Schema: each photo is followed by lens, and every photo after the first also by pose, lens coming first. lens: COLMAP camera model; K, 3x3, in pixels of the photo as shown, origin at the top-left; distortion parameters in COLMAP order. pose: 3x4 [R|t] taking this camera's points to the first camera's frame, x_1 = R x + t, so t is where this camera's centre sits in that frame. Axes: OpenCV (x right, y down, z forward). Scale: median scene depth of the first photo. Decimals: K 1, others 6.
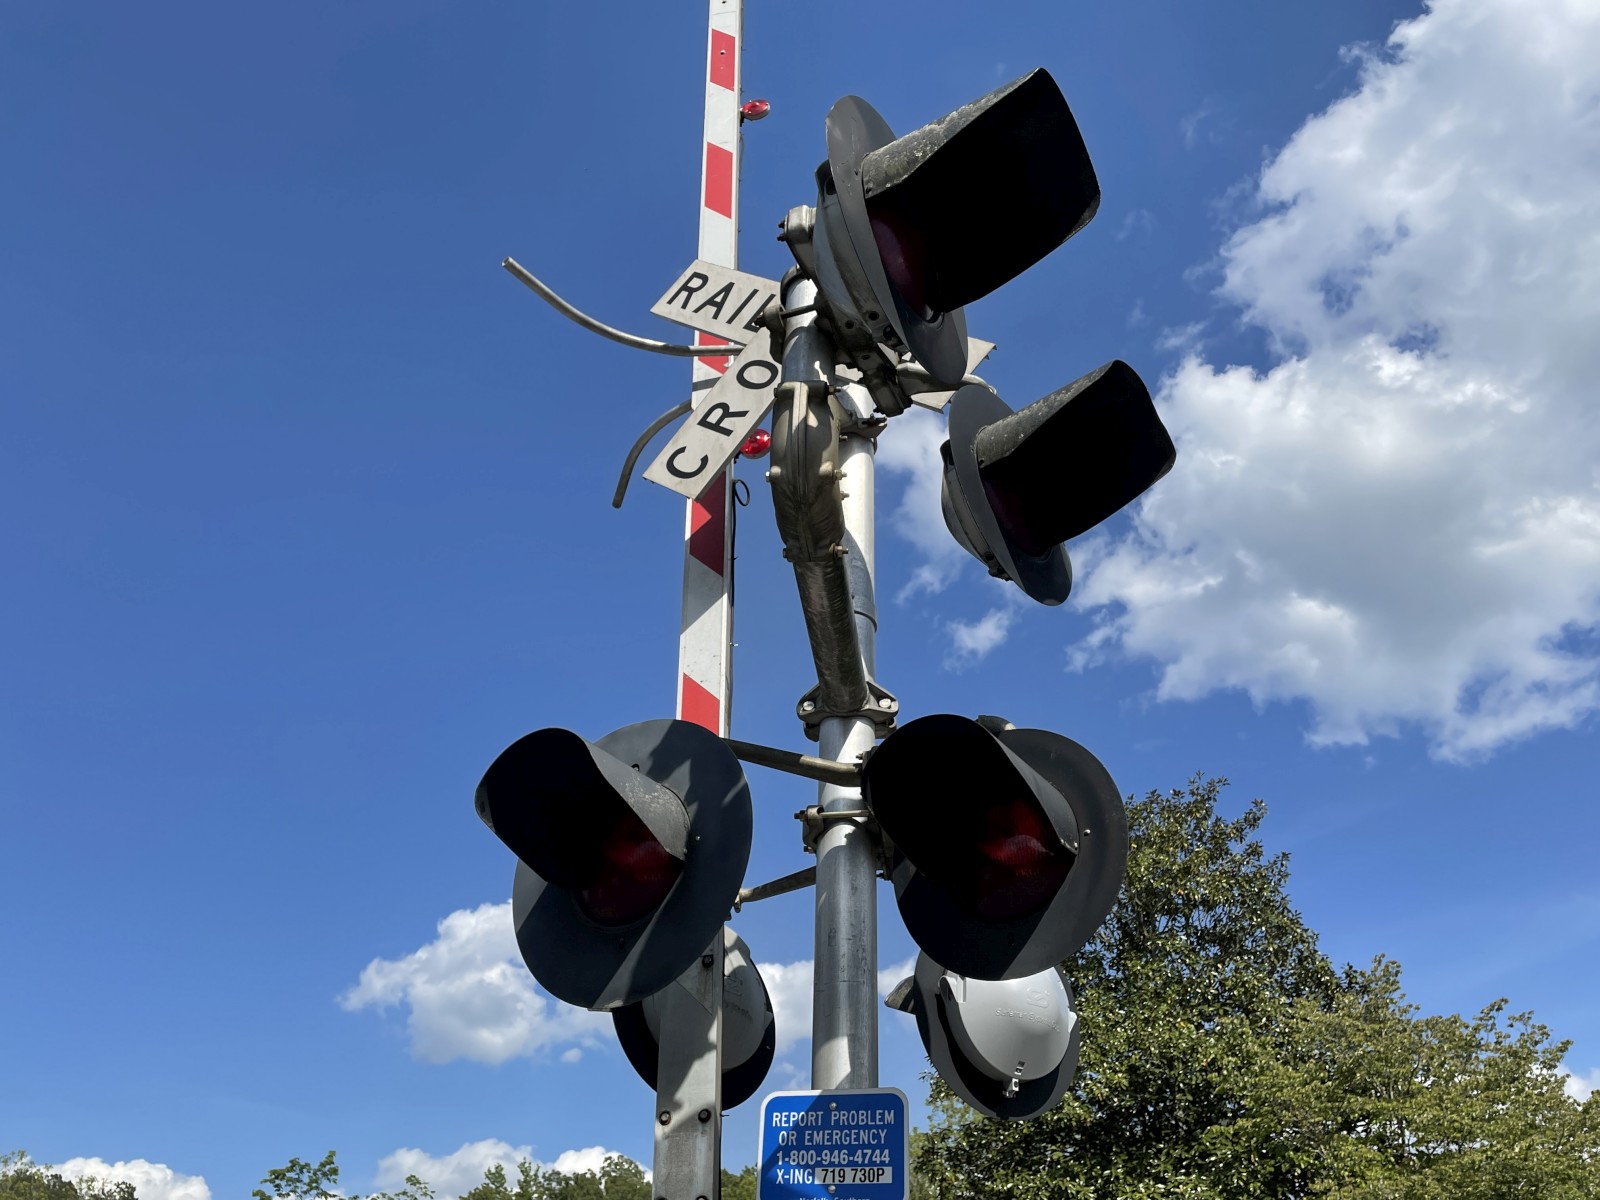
lens RADIAL K [[1285.1, 0, 798.0], [0, 1285.1, 591.2], [0, 0, 1]] dist [0.056802, -0.000118]
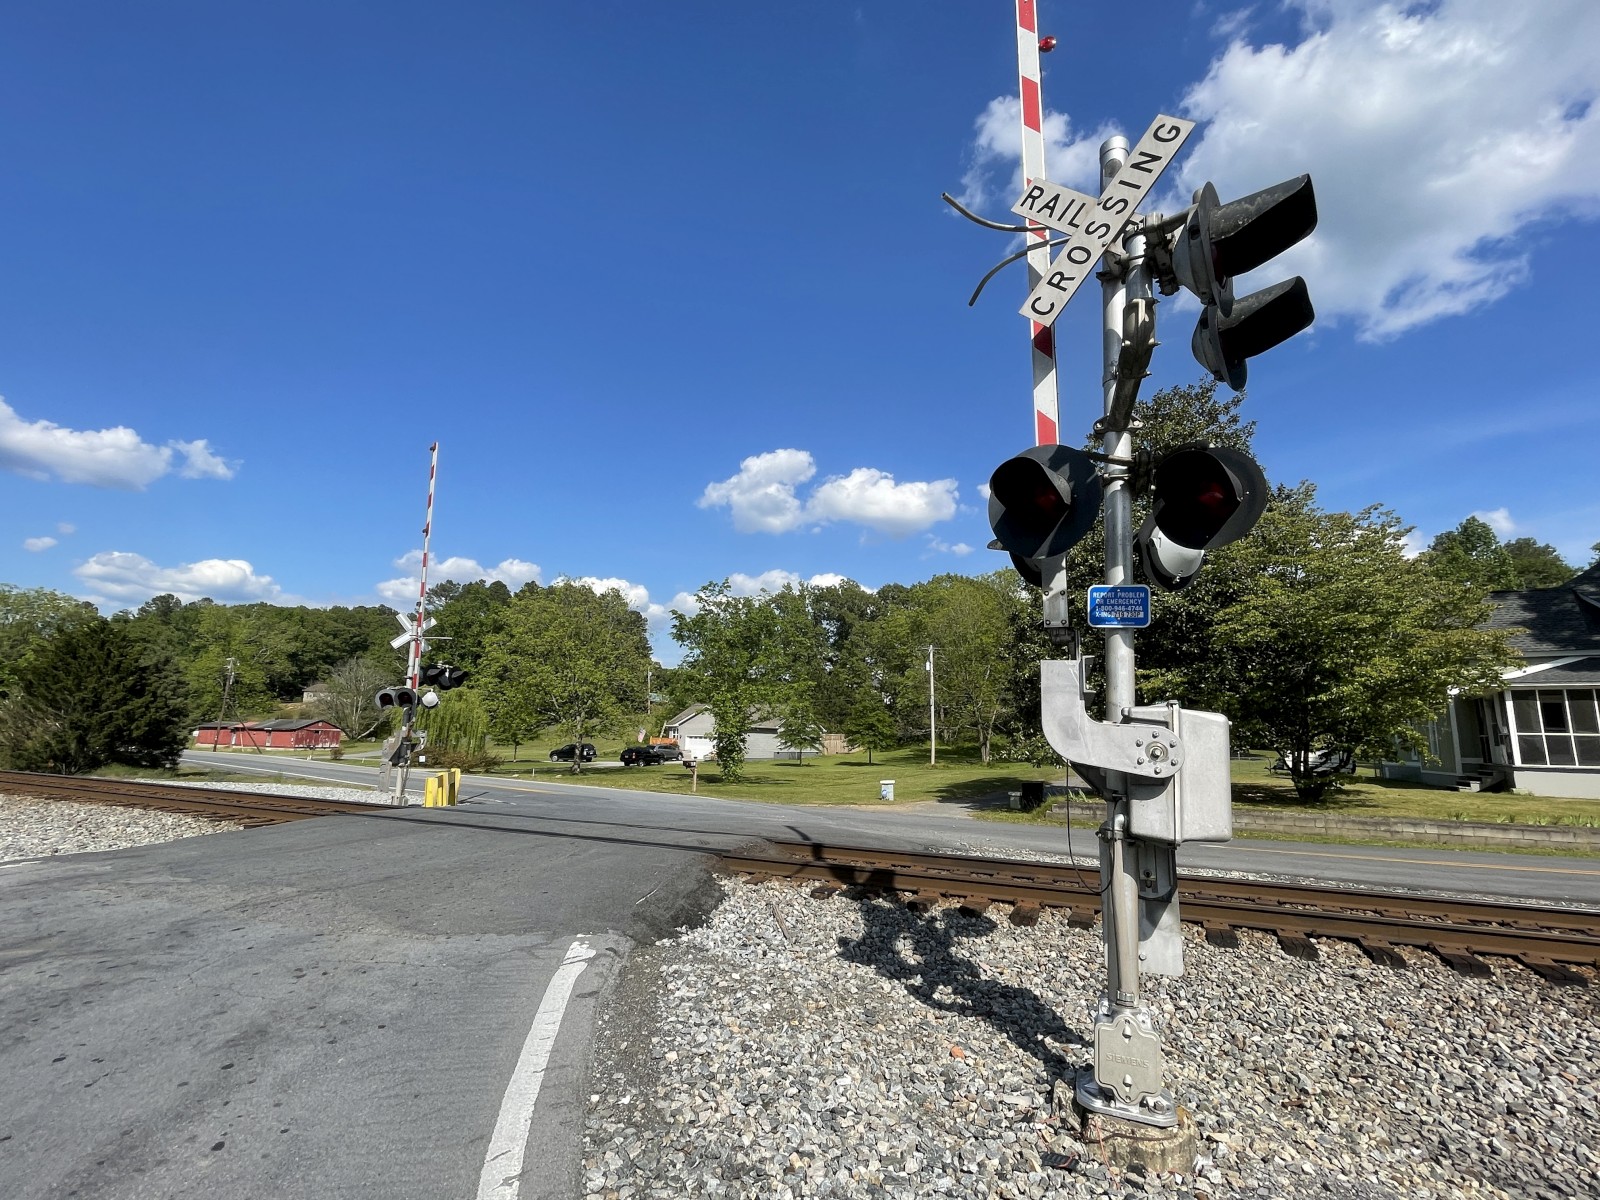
lens RADIAL K [[736.6, 0, 804.5], [0, 736.6, 598.5], [0, 0, 1]] dist [0.001577, -0.001056]
pose [[0.985362, 0.009659, -0.170202, -0.034689], [0.063487, 0.905785, 0.418955, -0.026197], [0.158213, -0.423628, 0.891913, -0.045589]]
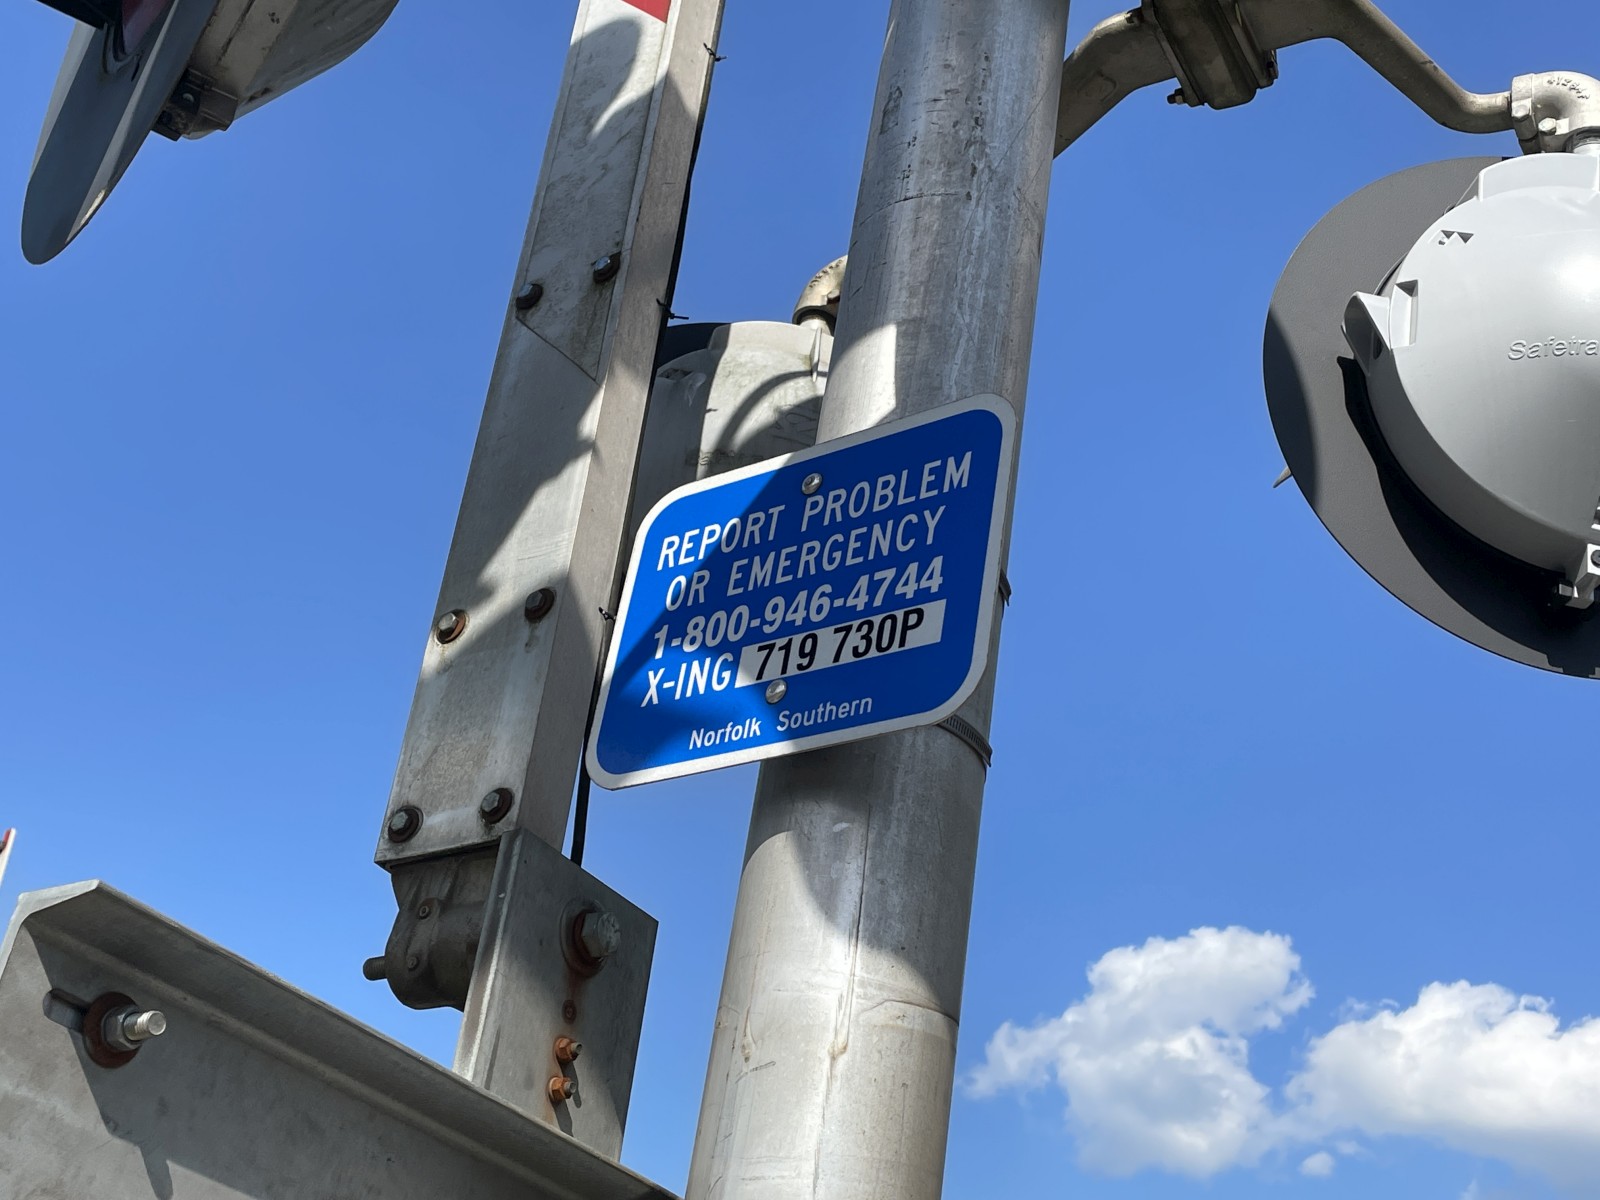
lens RADIAL K [[2010.0, 0, 778.6], [0, 2010.0, 568.5], [0, 0, 1]] dist [0.106465, -0.224426]
pose [[0.913454, -0.113918, -0.390672, 0.020762], [0.134510, 0.990580, 0.025658, 0.039858], [0.384069, -0.075987, 0.920172, 0.053336]]
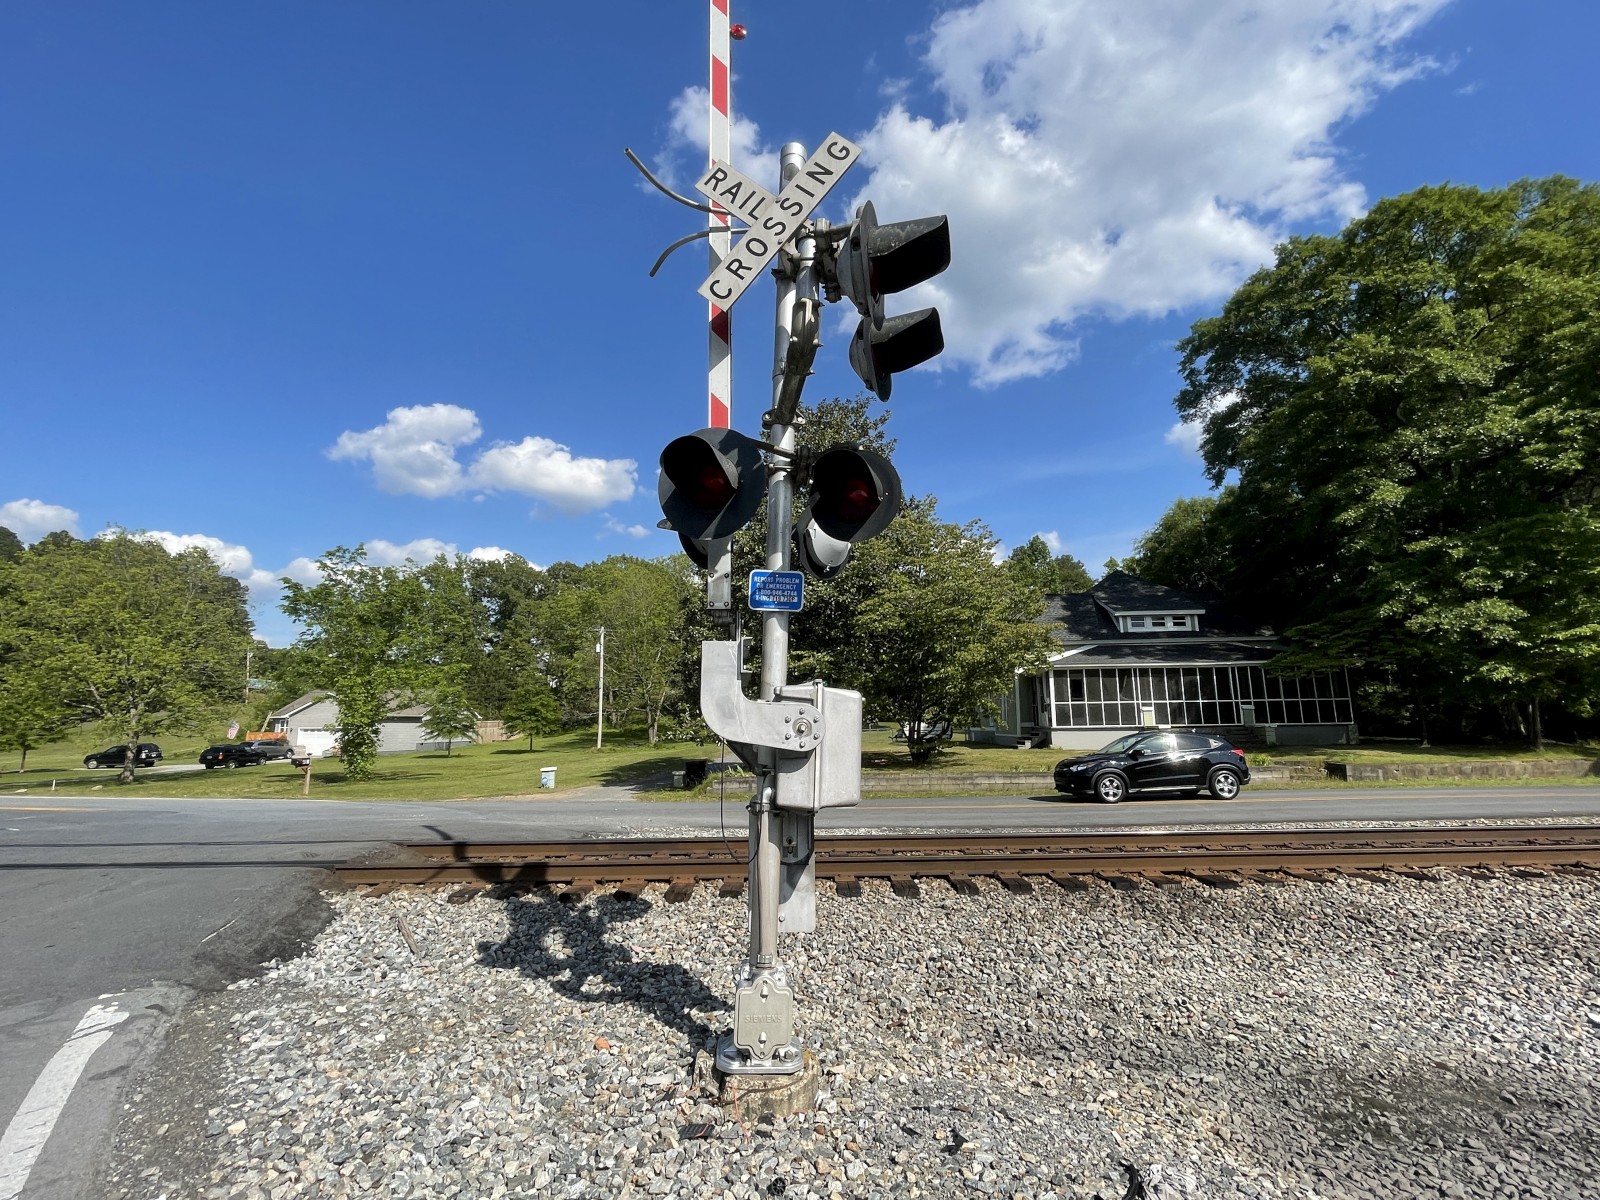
lens RADIAL K [[736.6, 0, 804.5], [0, 736.6, 598.5], [0, 0, 1]] dist [0.001577, -0.001056]
pose [[0.963876, 0.051131, 0.261398, -0.032567], [-0.160931, 0.893806, 0.418583, -0.023382], [-0.212237, -0.445529, 0.869747, -0.041609]]
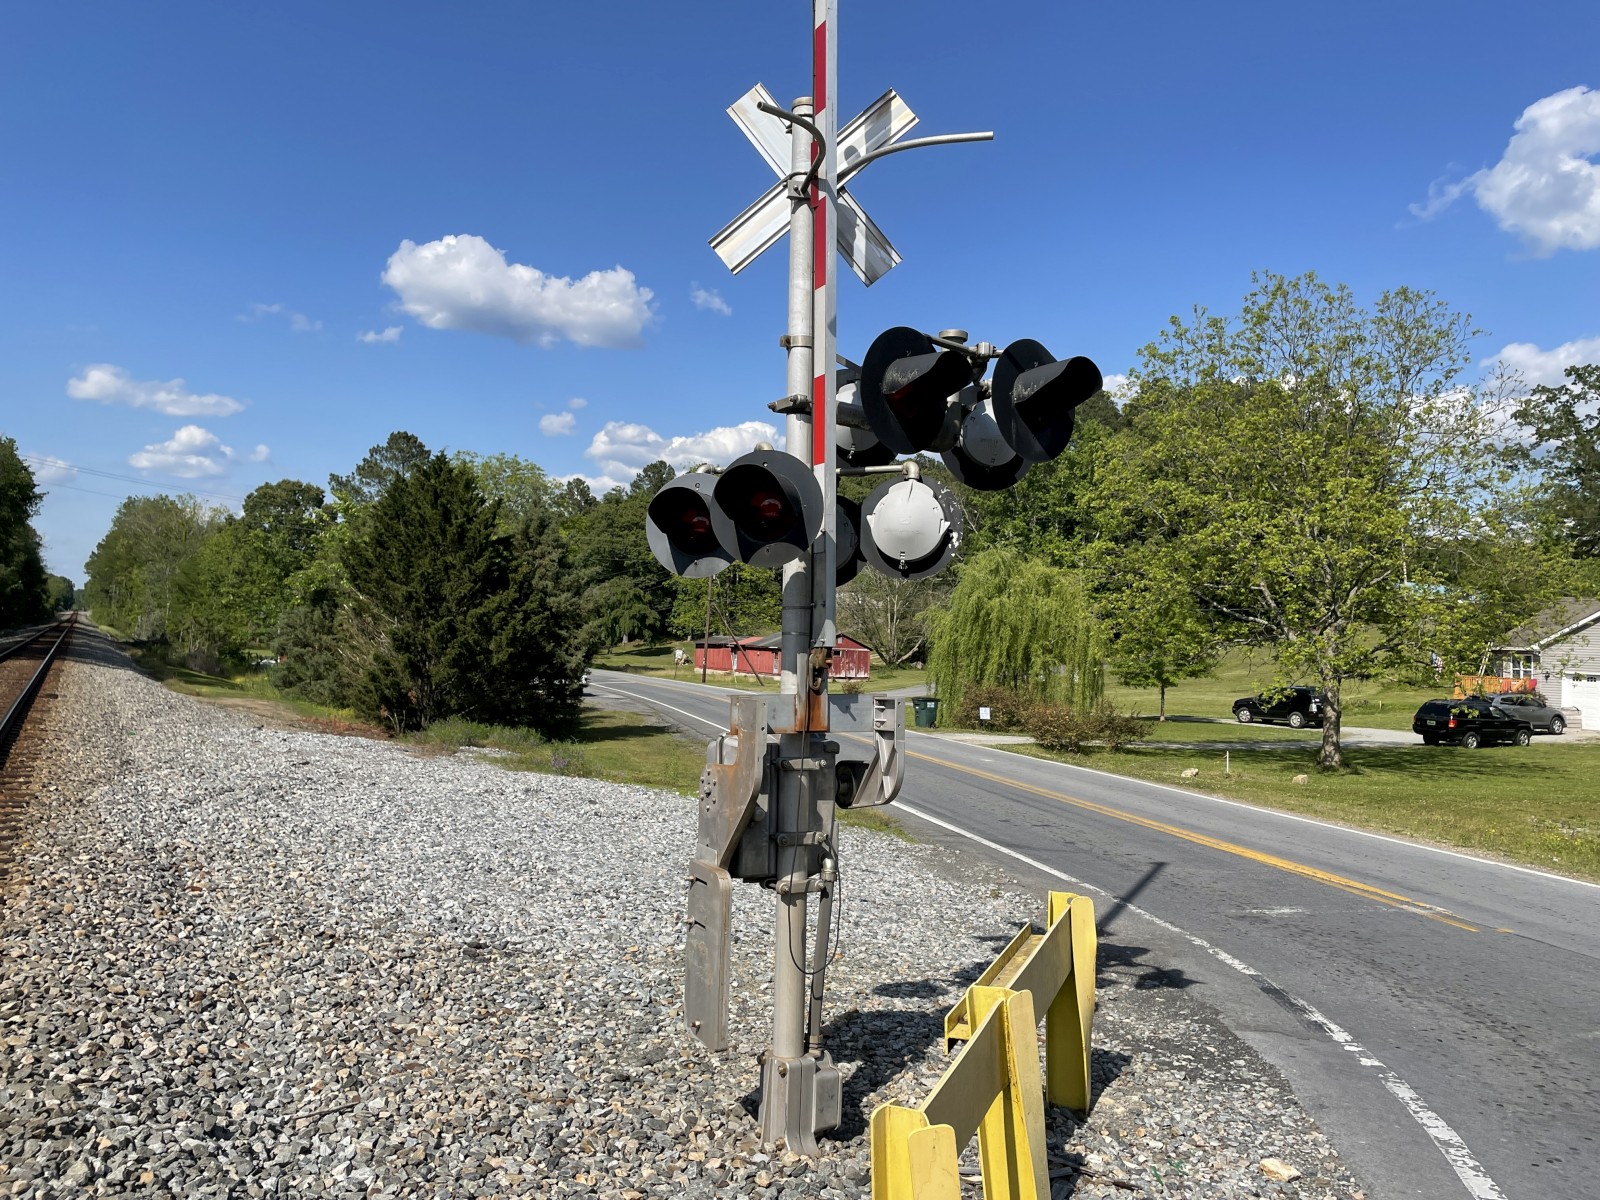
lens RADIAL K [[1255.8, 0, 804.5], [0, 1255.8, 584.5], [0, 0, 1]] dist [0.102056, -0.128773]
pose [[0.703625, 0.010174, -0.710499, -0.386318], [0.377564, 0.841711, 0.385965, 0.269888], [0.601961, -0.539833, 0.588407, 0.365699]]
